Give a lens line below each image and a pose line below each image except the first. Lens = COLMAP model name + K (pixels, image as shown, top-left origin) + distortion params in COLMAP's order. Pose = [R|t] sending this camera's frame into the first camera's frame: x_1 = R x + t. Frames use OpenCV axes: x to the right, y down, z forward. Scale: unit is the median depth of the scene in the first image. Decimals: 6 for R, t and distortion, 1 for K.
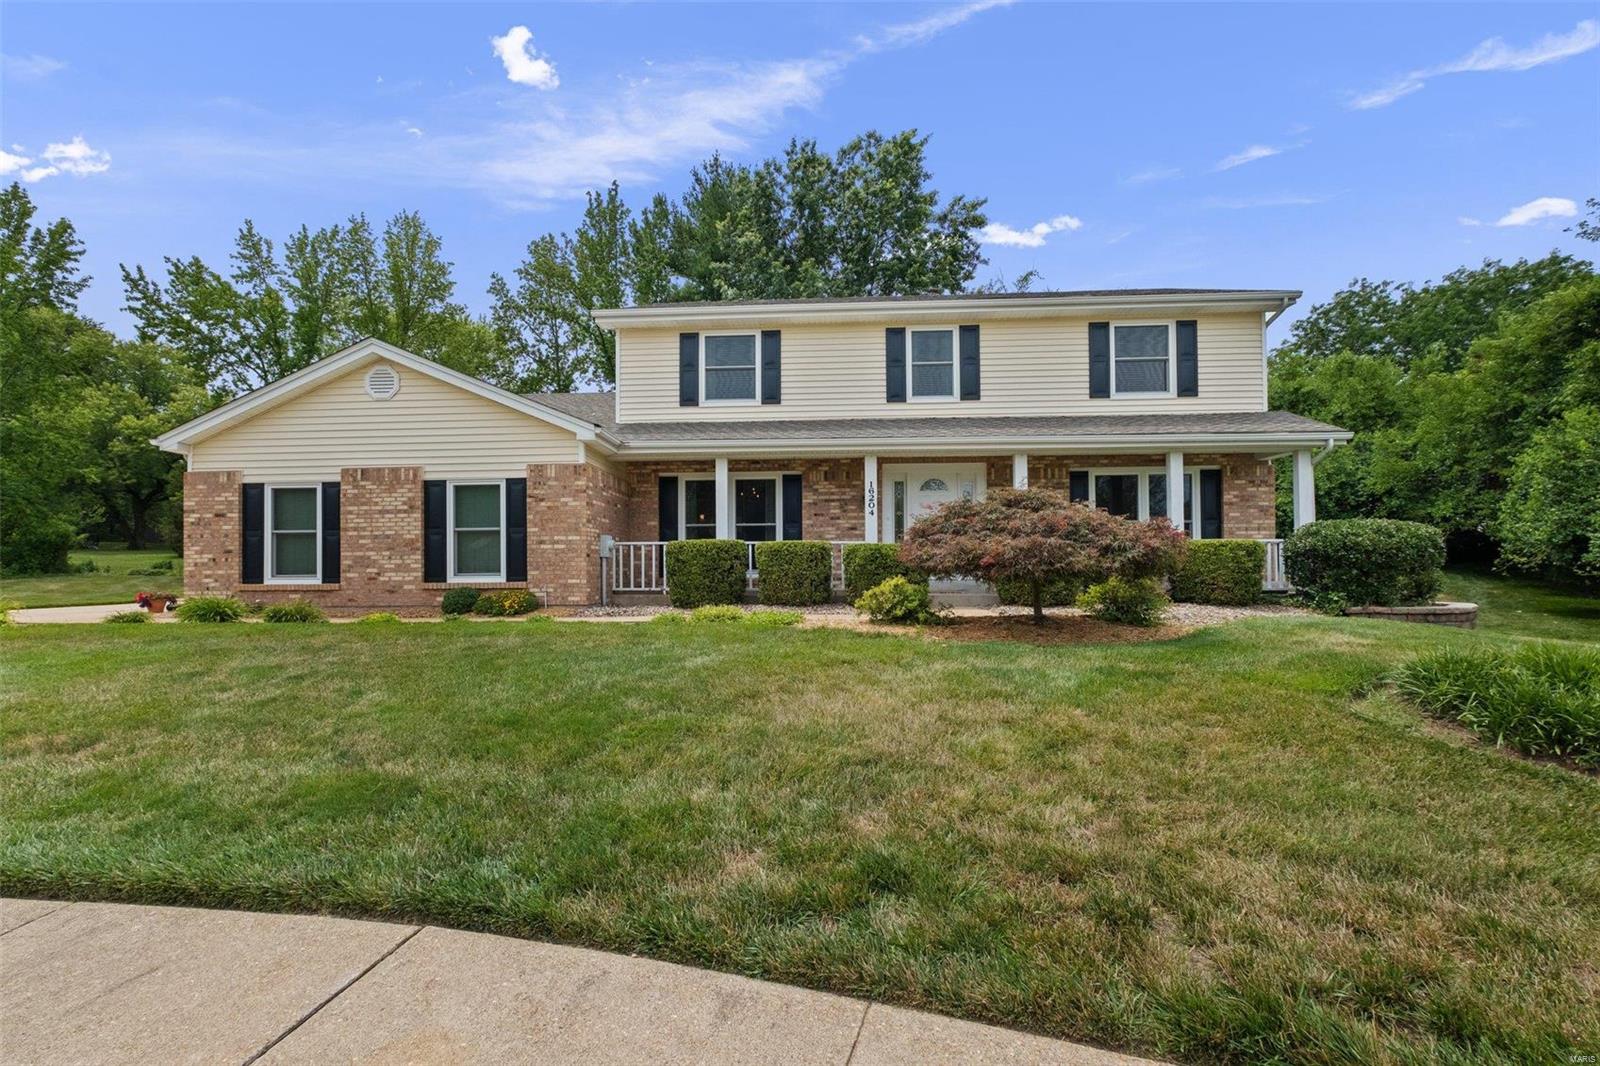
lens RADIAL K [[706.0, 0, 799.2], [0, 706.0, 565.4], [0, 0, 1]] dist [-0.026036, 0.000643]
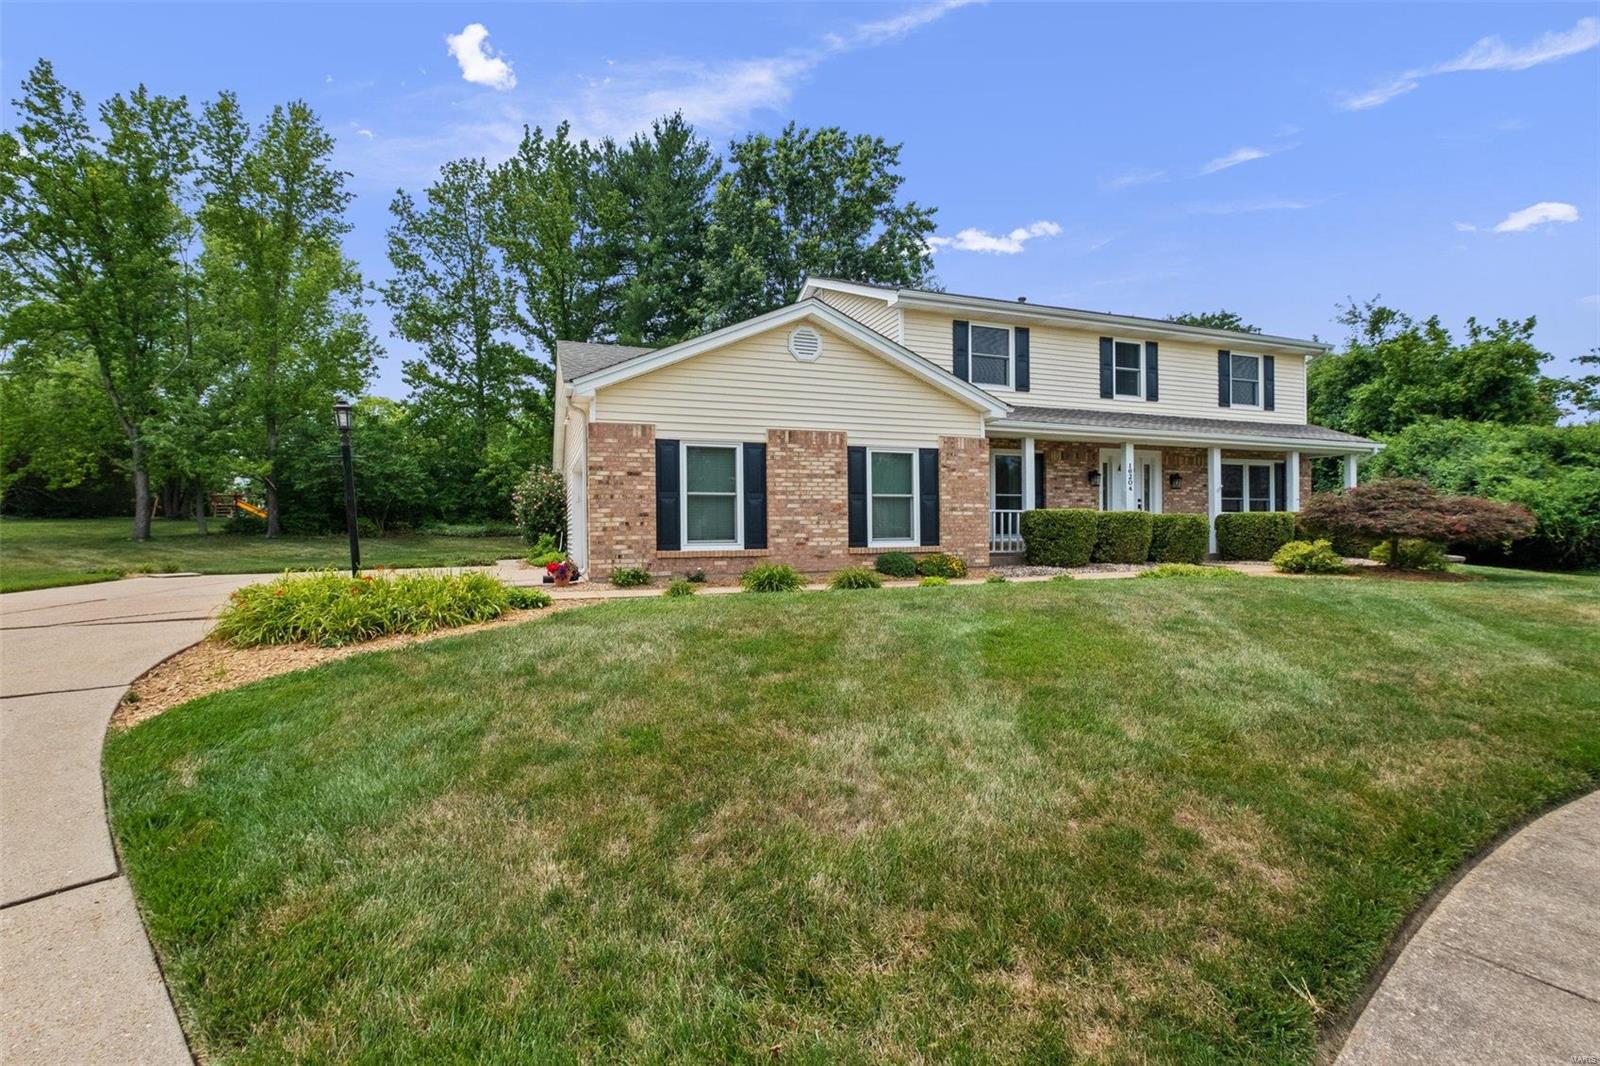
lens RADIAL K [[729.6, 0, 800.0], [0, 729.6, 533.0], [0, 0, 1]] dist [-0.053360, 0.014435]
pose [[0.921180, -0.000439, 0.389137, -0.865742], [0.001929, 0.999992, -0.003438, 0.006216], [-0.389133, 0.003917, 0.921173, 0.053850]]
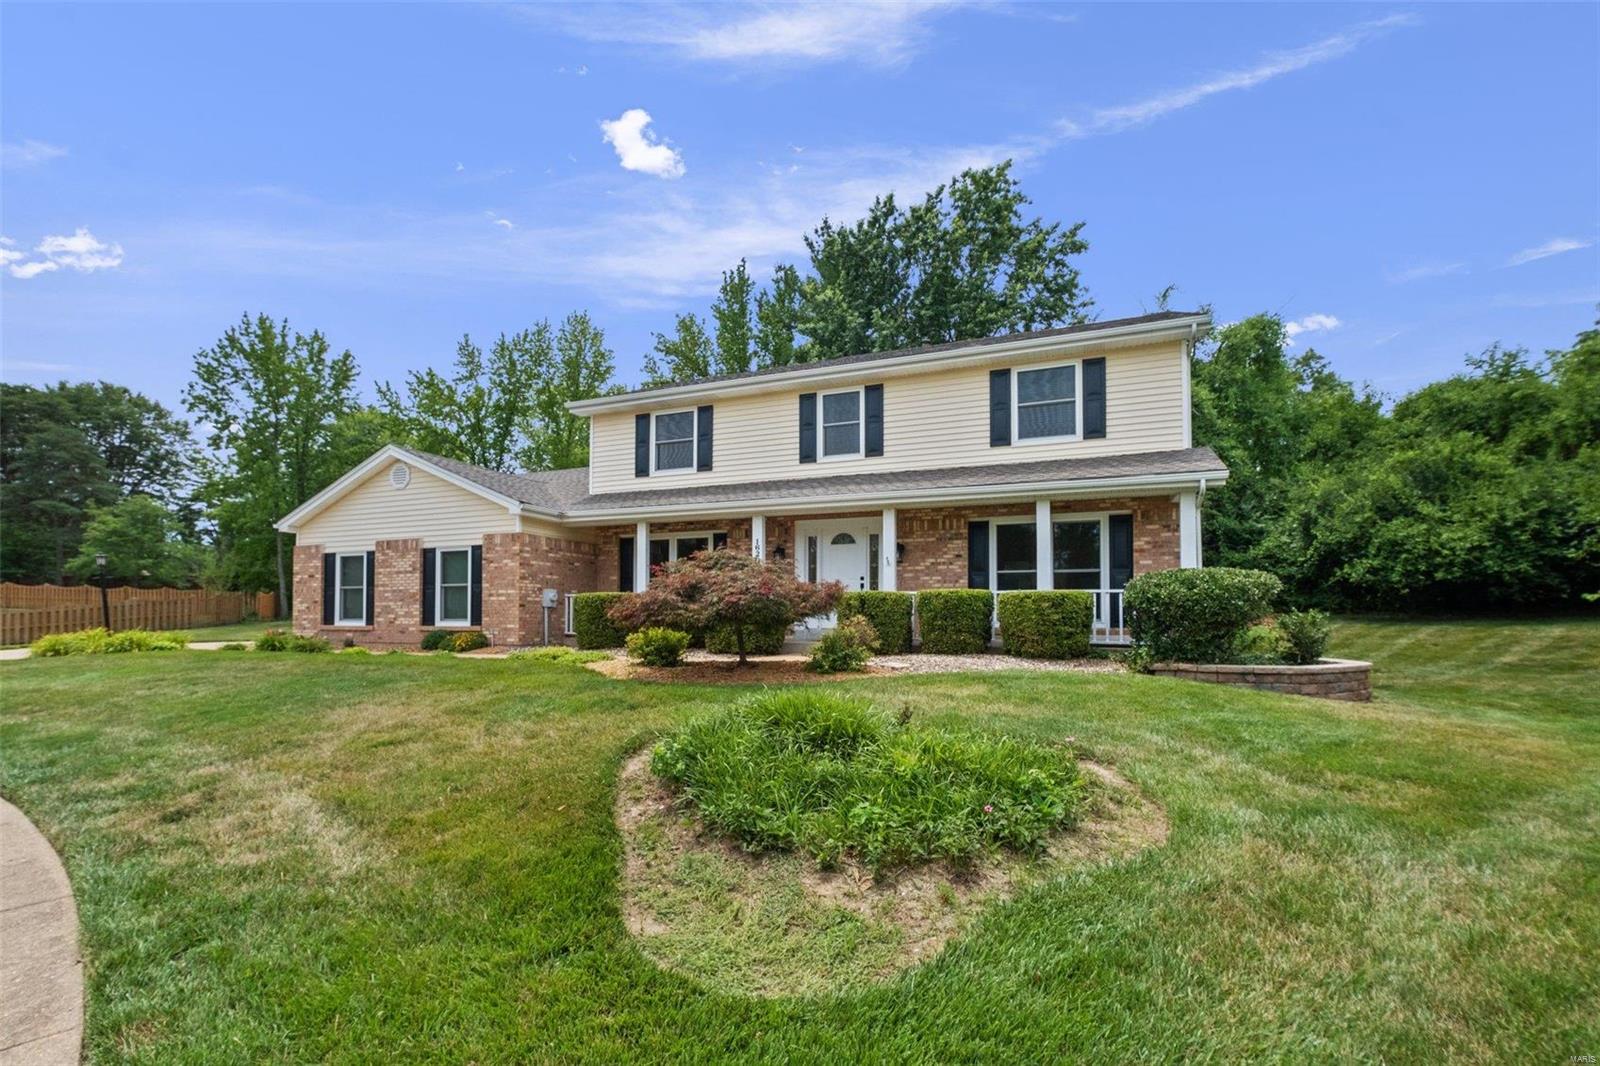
lens RADIAL K [[718.3, 0, 803.7], [0, 718.3, 608.2], [0, 0, 1]] dist [-0.037539, -0.000104]
pose [[0.948432, 0.003663, -0.316959, 0.491426], [-0.006106, 0.999959, -0.006716, -0.003282], [0.316921, 0.008305, 0.948415, -0.035655]]
